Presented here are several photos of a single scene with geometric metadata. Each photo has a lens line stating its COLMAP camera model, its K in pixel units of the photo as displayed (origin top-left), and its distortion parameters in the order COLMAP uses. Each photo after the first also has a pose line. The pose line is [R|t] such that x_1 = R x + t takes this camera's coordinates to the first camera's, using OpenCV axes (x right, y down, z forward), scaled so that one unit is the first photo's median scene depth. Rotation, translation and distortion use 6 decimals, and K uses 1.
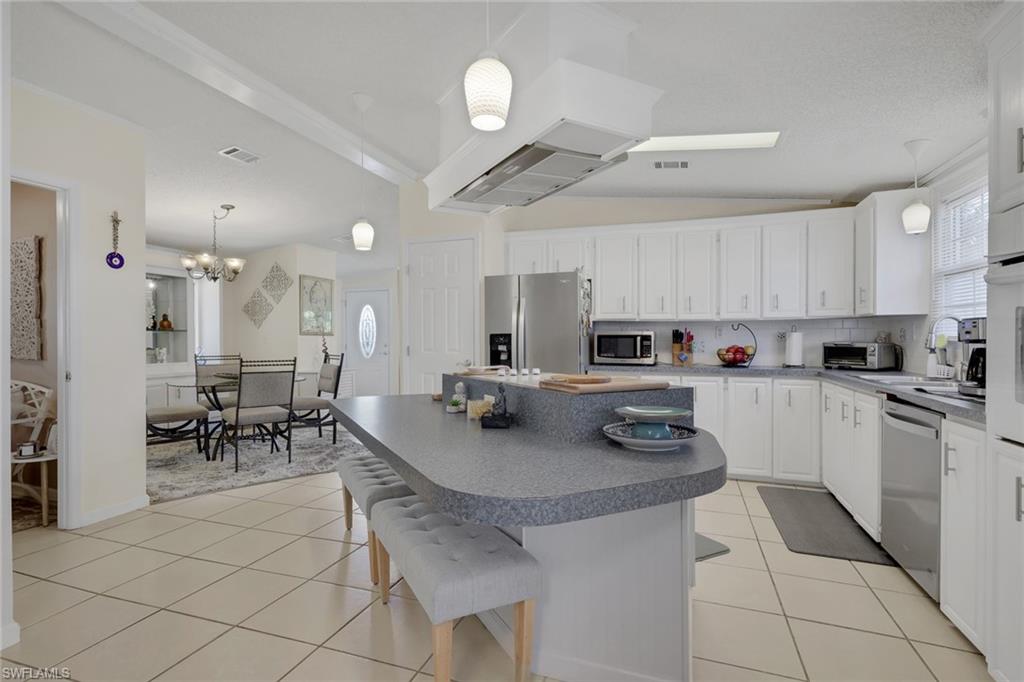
lens RADIAL K [[498.0, 0, 512.0], [0, 498.0, 341.0], [0, 0, 1]] dist [-0.015301, -0.000671]
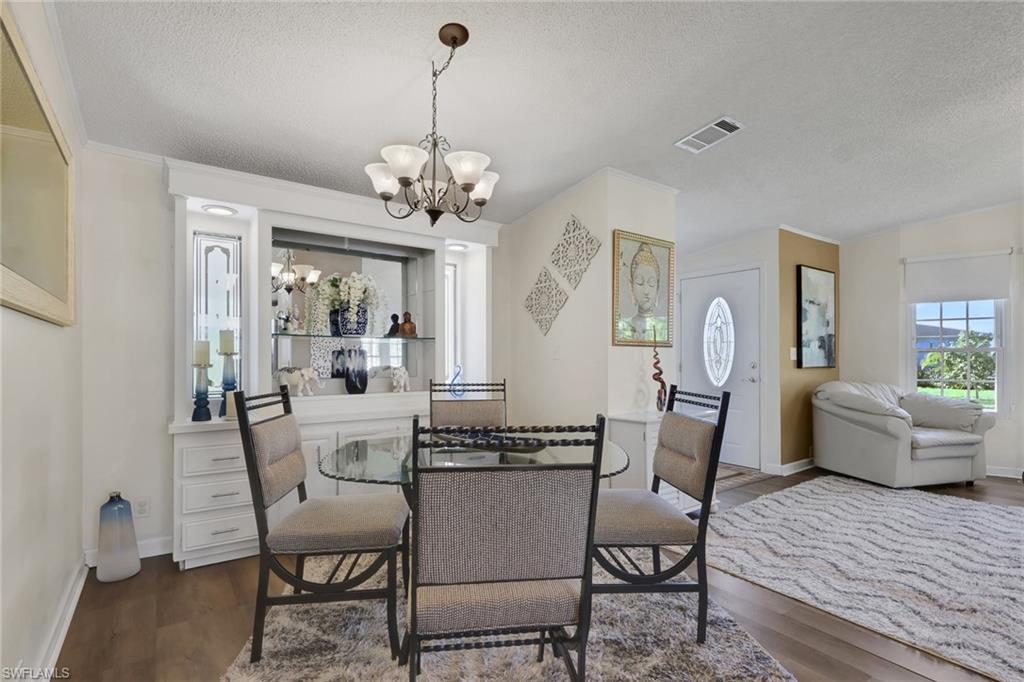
lens RADIAL K [[490.4, 0, 513.7], [0, 490.4, 353.2], [0, 0, 1]] dist [0.000244, 0.000012]
pose [[0.826872, 0.003415, -0.562380, -0.244587], [-0.009297, 0.999928, -0.007597, 0.000941], [0.562314, 0.011510, 0.826844, 0.565116]]
